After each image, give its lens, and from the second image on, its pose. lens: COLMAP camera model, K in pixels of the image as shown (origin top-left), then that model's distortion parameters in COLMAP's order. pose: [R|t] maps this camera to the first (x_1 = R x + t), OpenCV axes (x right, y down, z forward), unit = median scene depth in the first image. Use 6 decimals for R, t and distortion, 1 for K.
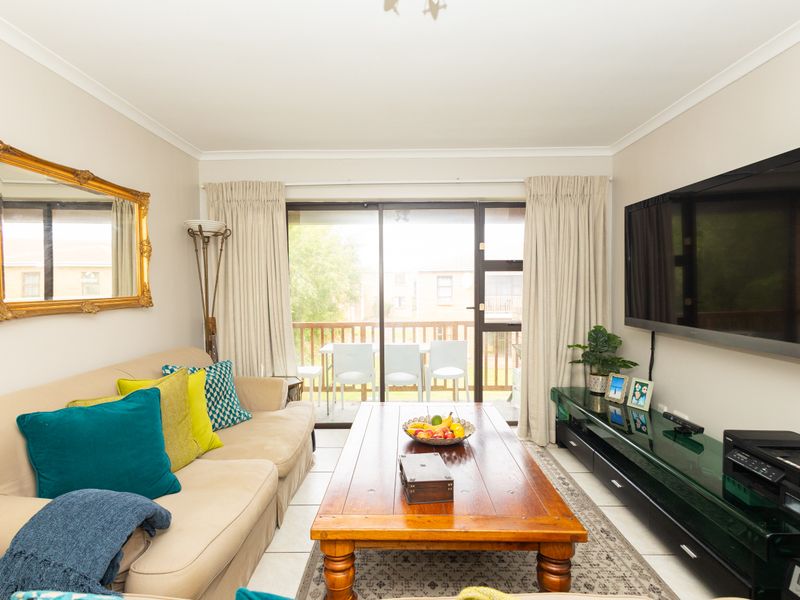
lens RADIAL K [[412.5, 0, 395.4], [0, 412.5, 299.8], [0, 0, 1]] dist [0.013877, 0.001077]
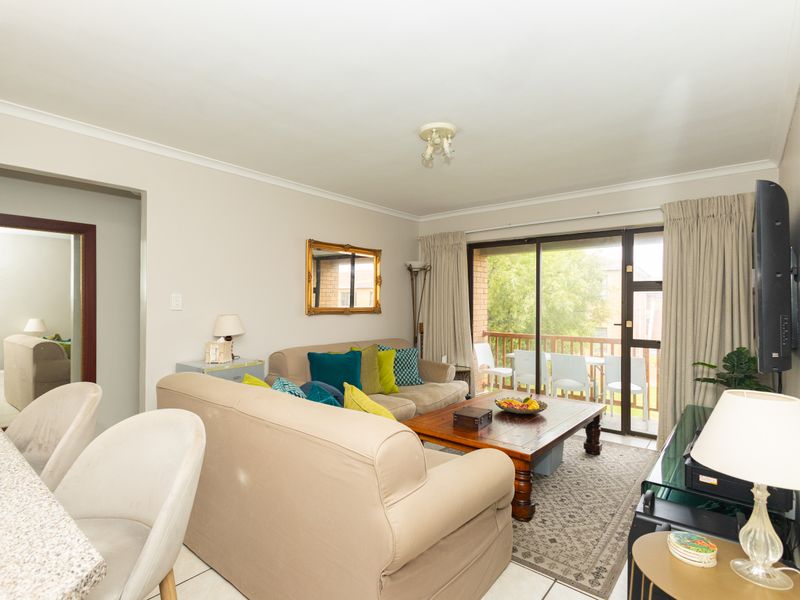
lens RADIAL K [[412.5, 0, 395.4], [0, 412.5, 299.8], [0, 0, 1]] dist [0.013877, 0.001077]
pose [[0.774558, 0.005902, -0.632475, 0.452539], [-0.035115, 0.998815, -0.033684, 0.012504], [0.631527, 0.048299, 0.773848, -0.254634]]
